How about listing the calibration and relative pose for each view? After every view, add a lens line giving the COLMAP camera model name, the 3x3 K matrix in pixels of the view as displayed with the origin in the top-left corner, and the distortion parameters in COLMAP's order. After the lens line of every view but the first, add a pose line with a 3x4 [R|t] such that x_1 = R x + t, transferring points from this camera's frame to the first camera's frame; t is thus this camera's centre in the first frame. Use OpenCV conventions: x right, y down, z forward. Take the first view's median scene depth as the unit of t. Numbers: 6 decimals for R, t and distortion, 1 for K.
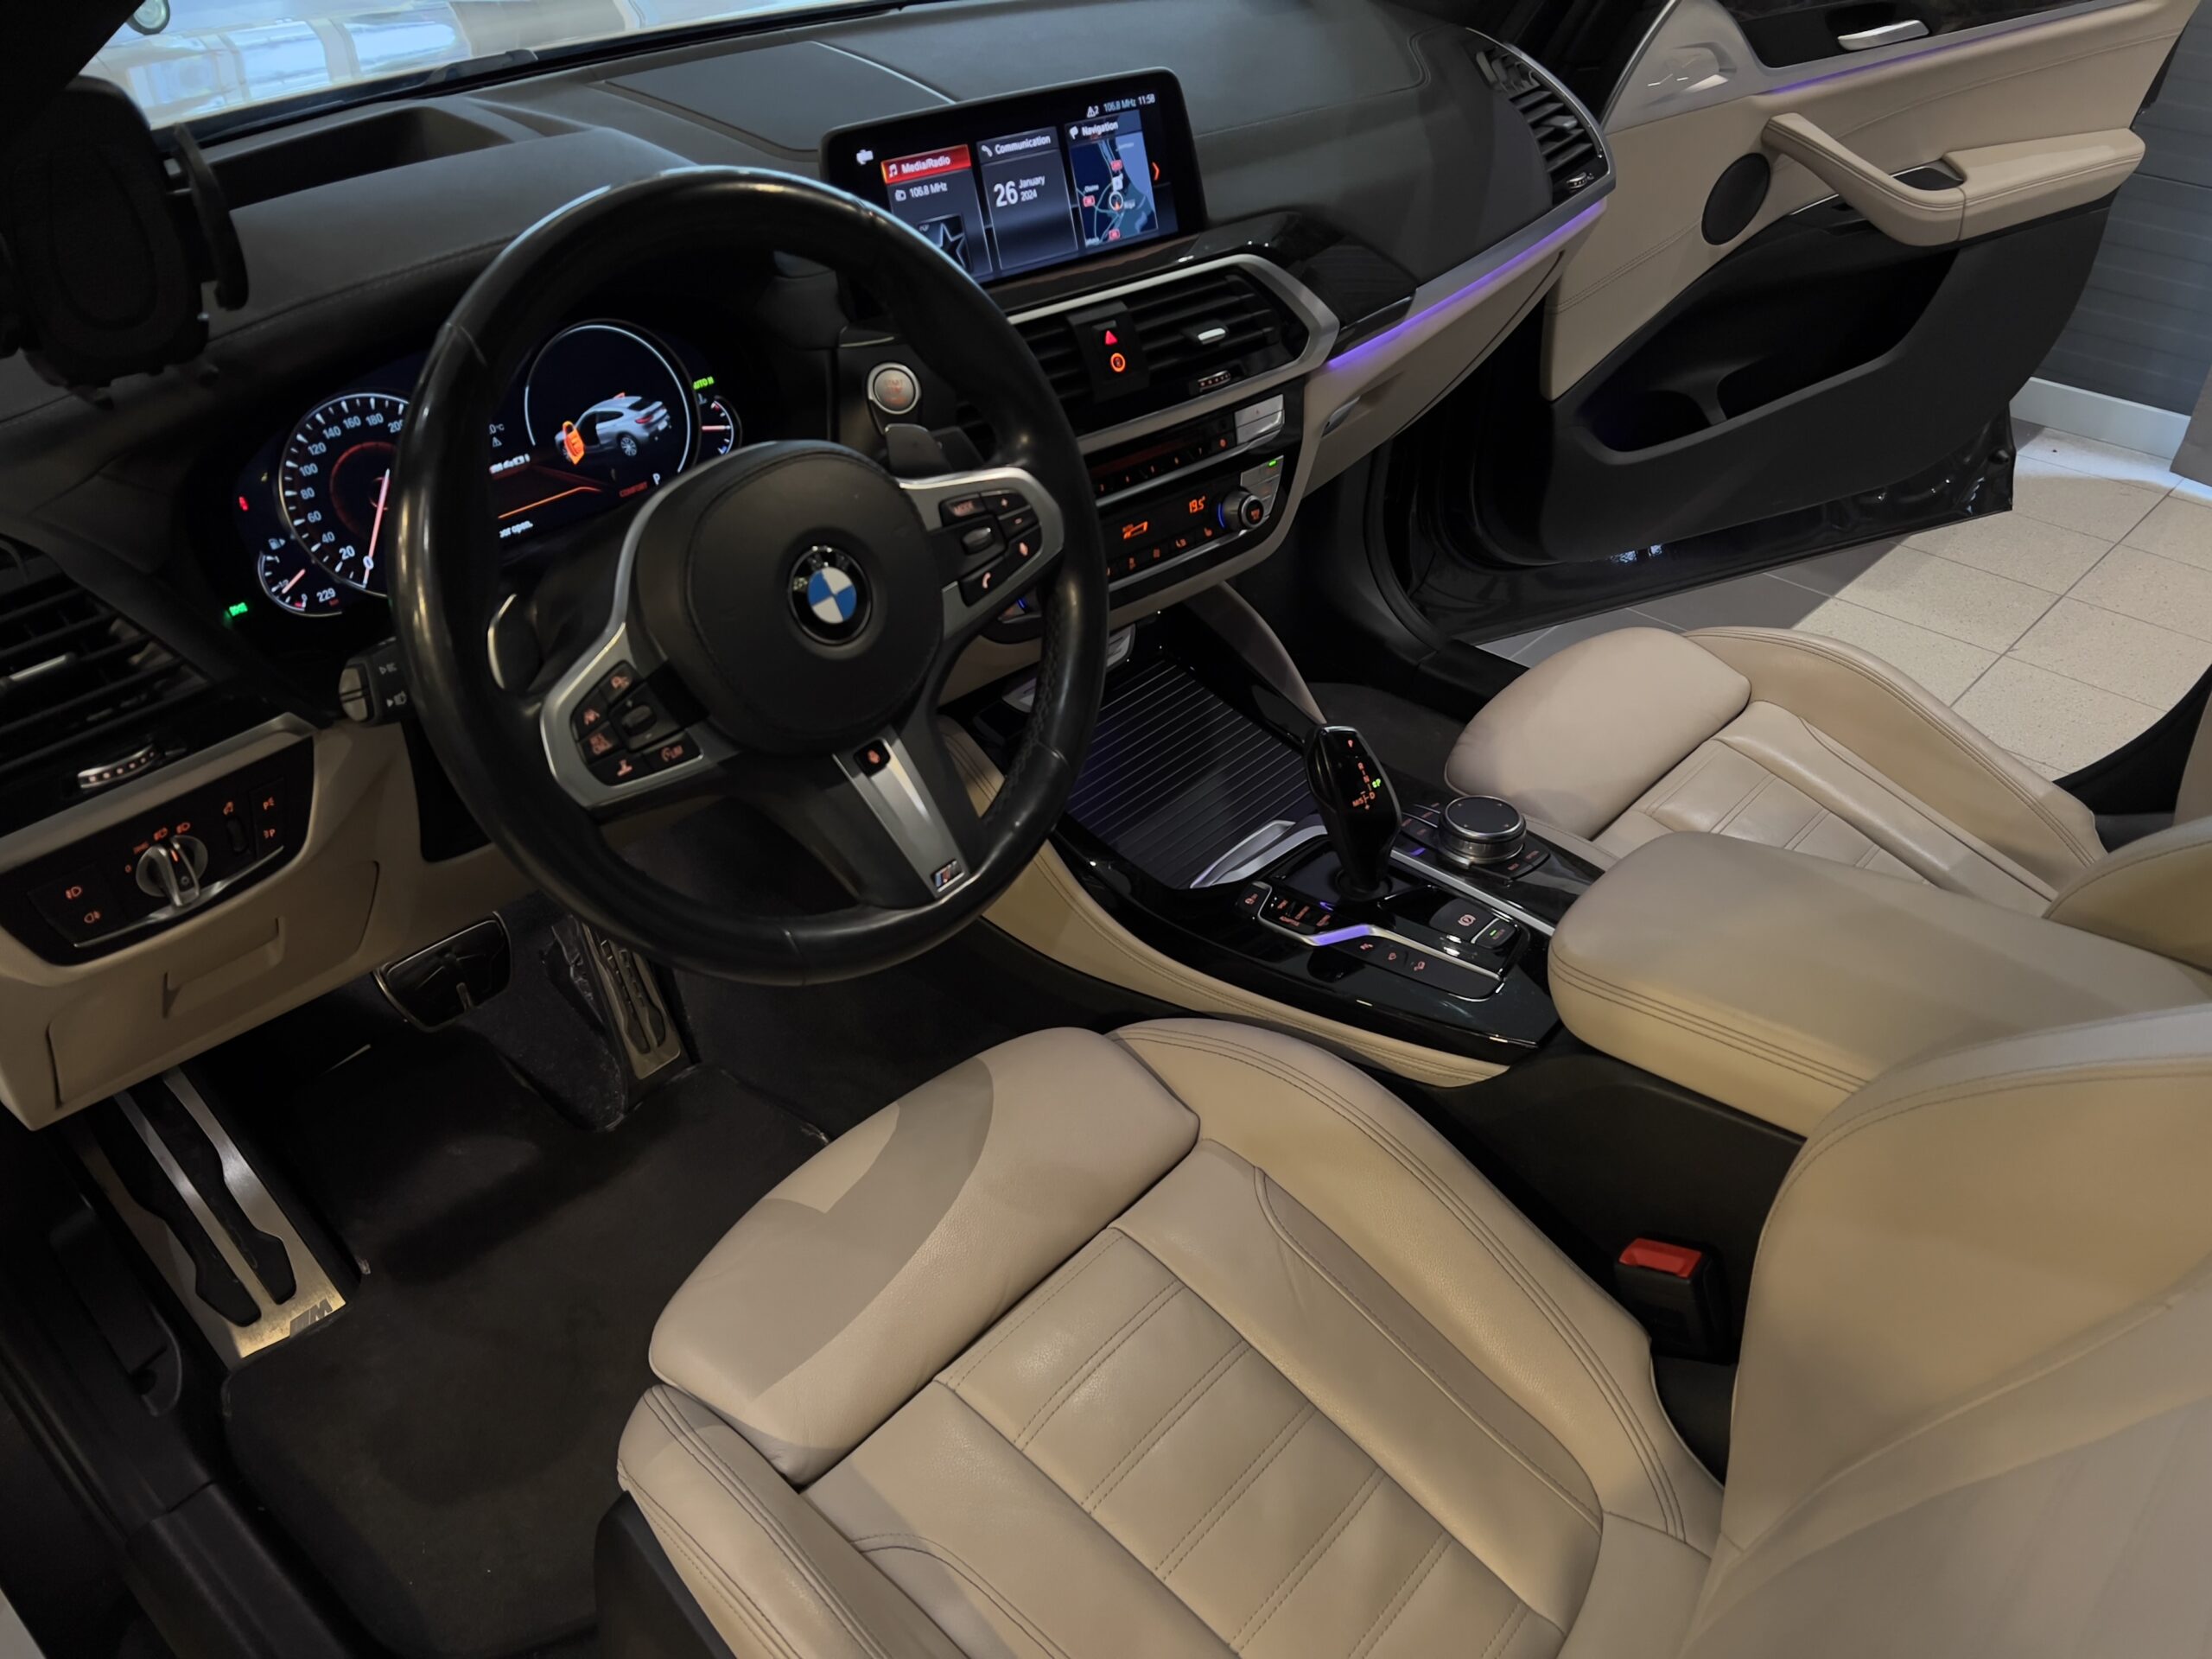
lens RADIAL K [[1704.0, 0, 1117.8], [0, 1704.0, 849.8], [0, 0, 1]] dist [0.052181, -0.078618]
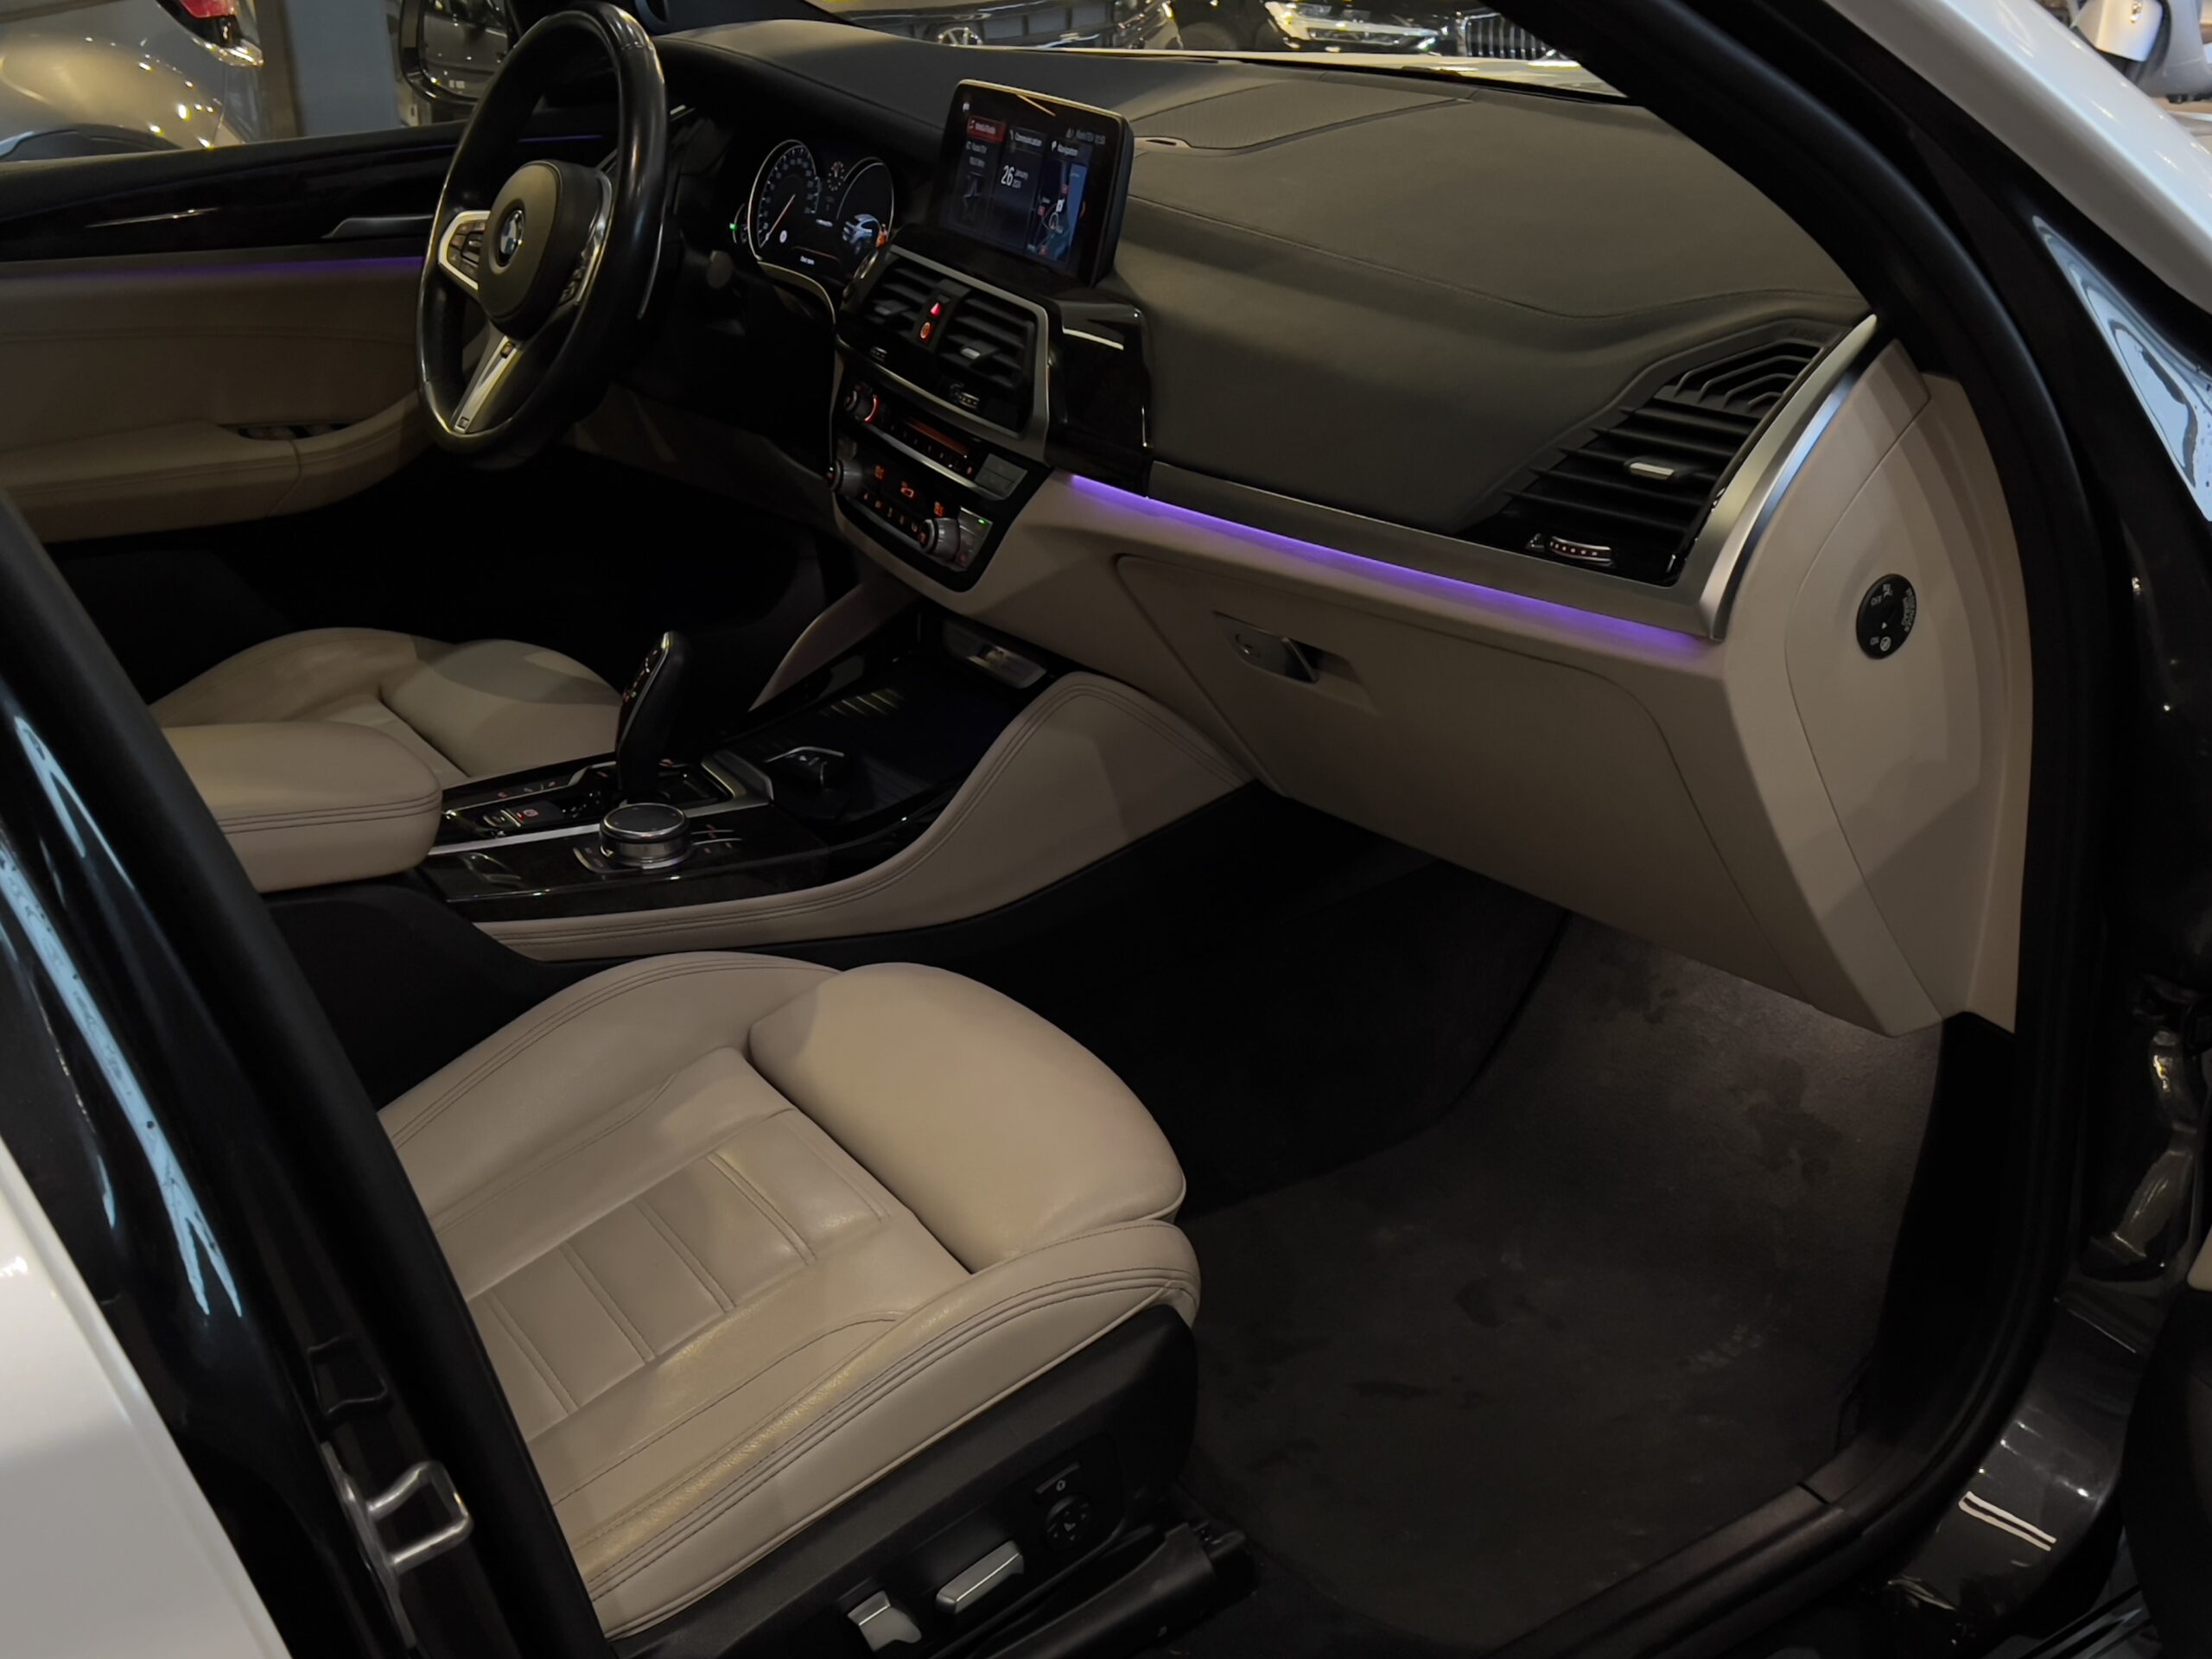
lens RADIAL K [[2346.6, 0, 1101.1], [0, 2346.6, 929.9], [0, 0, 1]] dist [-0.007681, 0.000000]
pose [[-0.255610, 0.424279, -0.868706, 1.380964], [-0.550939, 0.674449, 0.491513, -0.800652], [0.794437, 0.604240, 0.061356, 1.207236]]
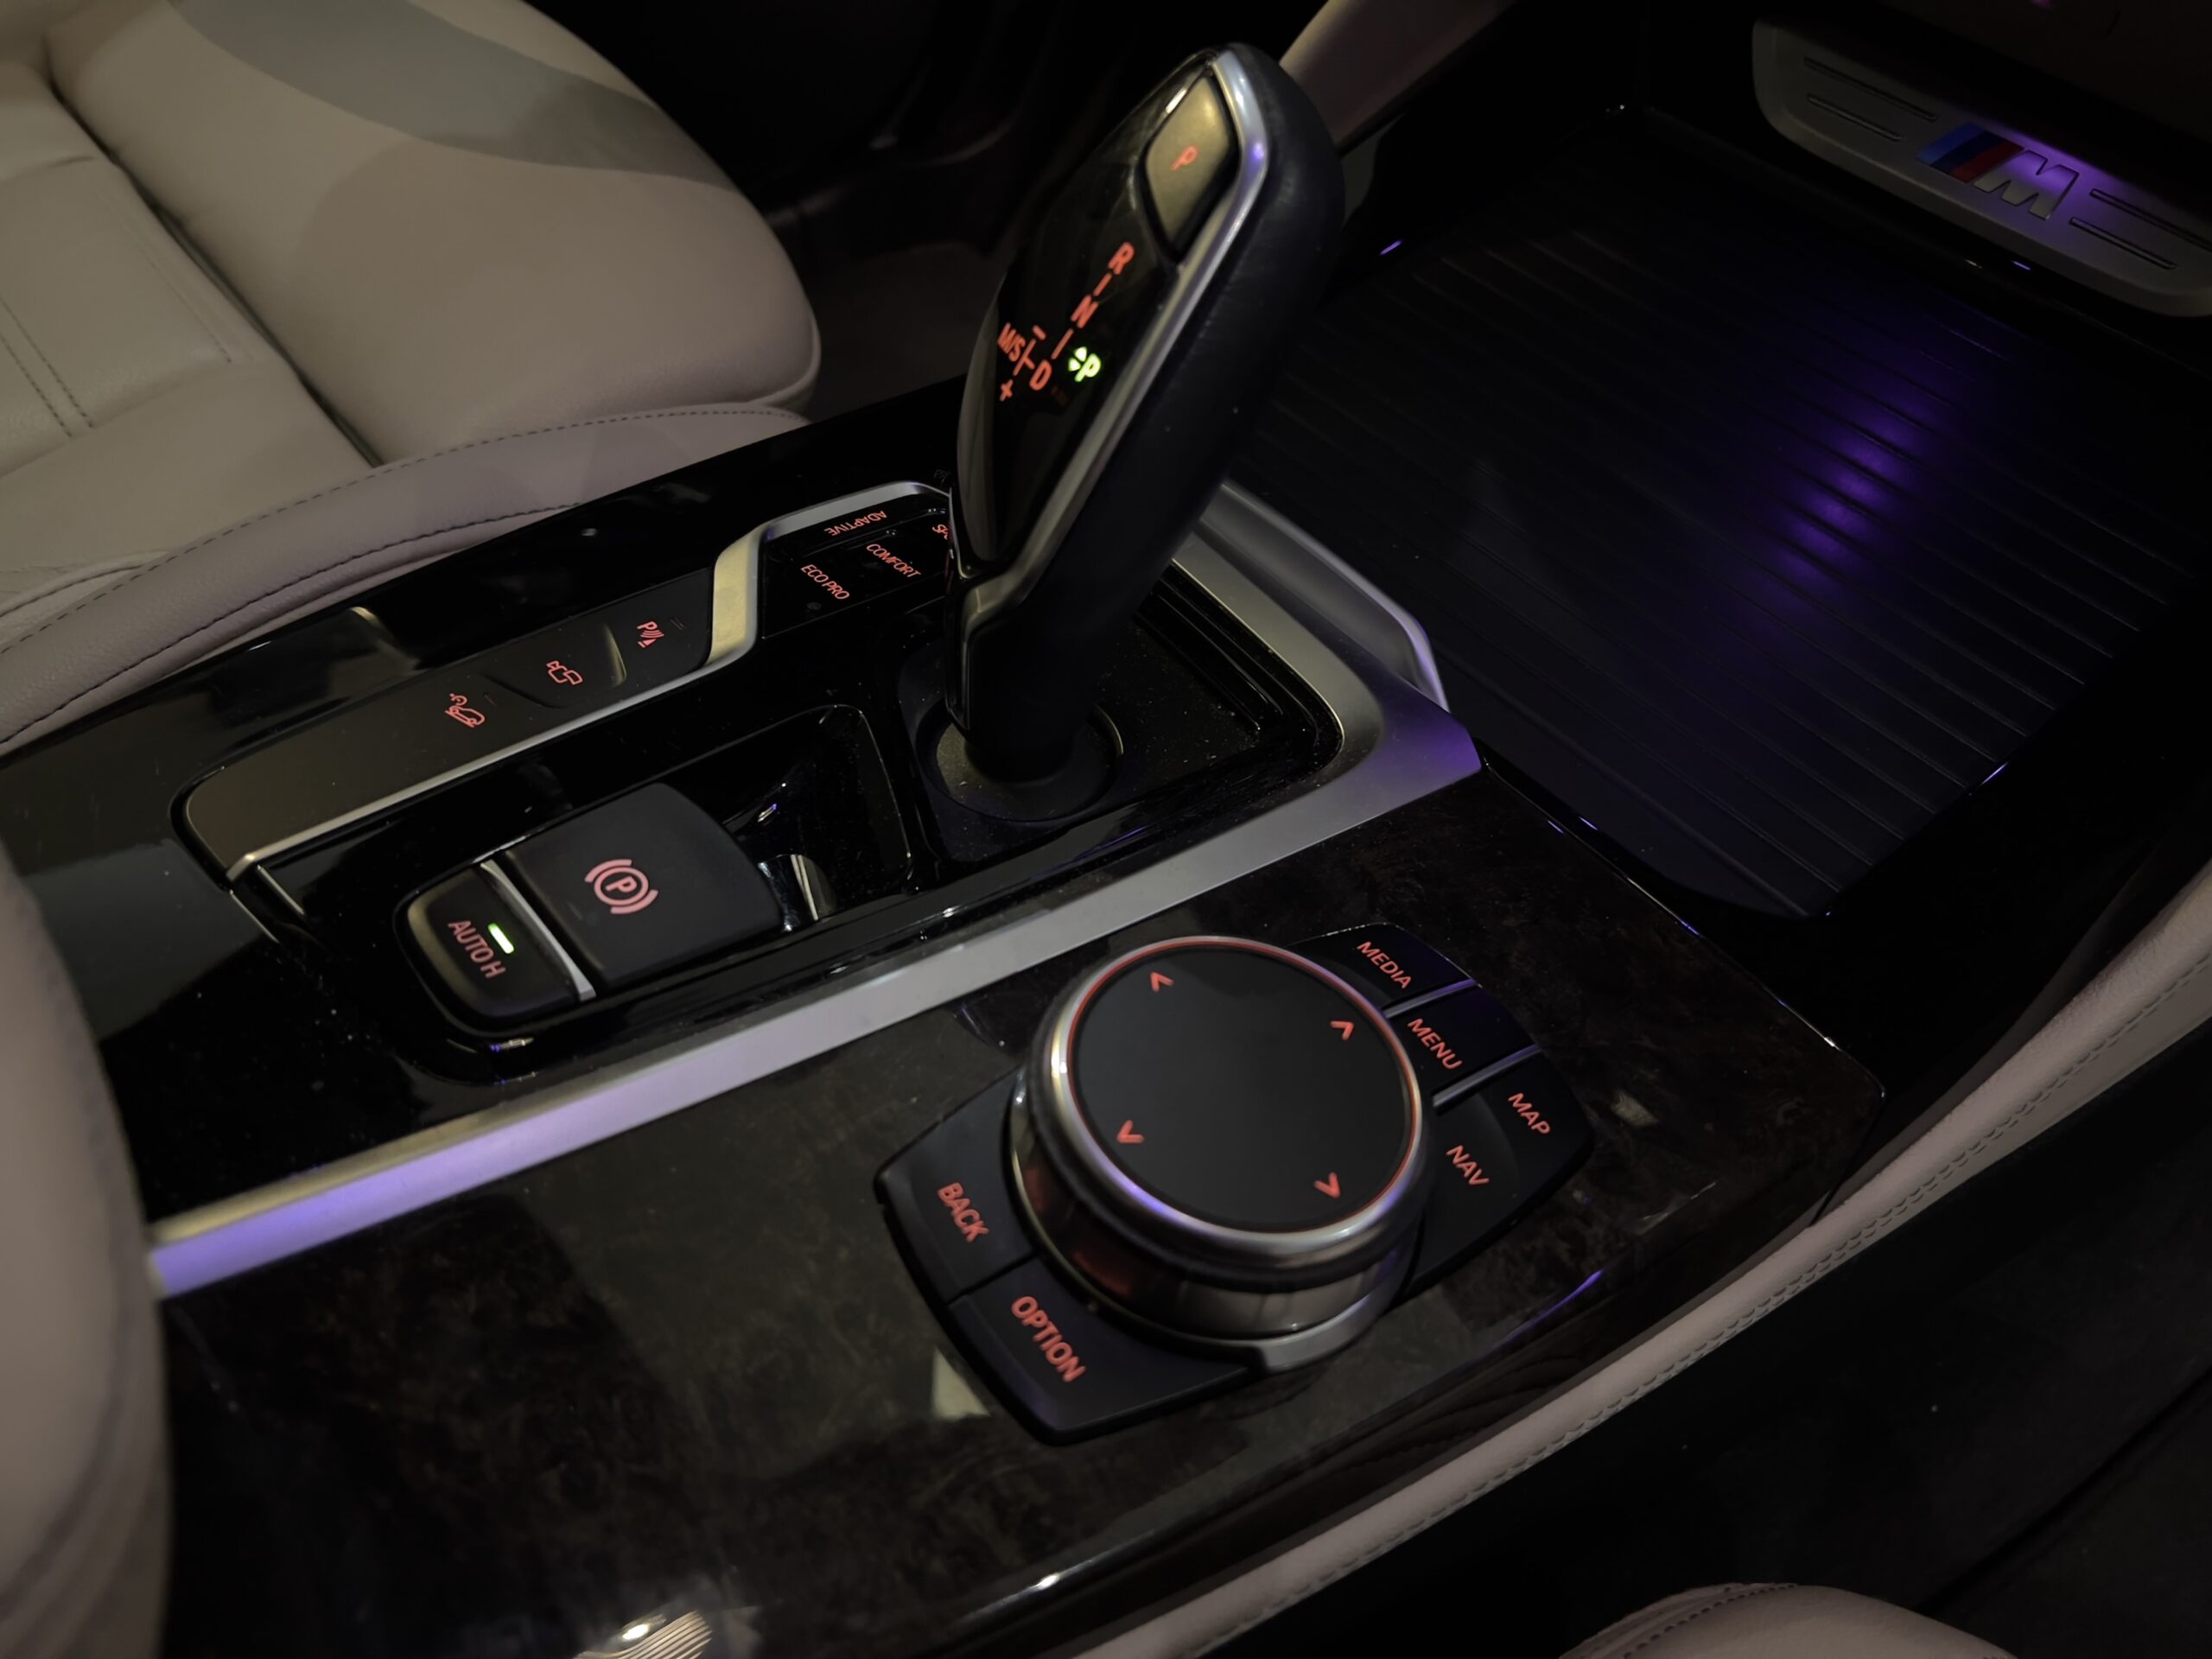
lens RADIAL K [[1704.0, 0, 1069.9], [0, 1704.0, 825.5], [0, 0, 1]] dist [0.052181, -0.078618]
pose [[-0.161342, 0.689379, -0.706204, 0.355619], [-0.660460, 0.456293, 0.596313, -0.143209], [0.733322, 0.562631, 0.381688, 0.928684]]
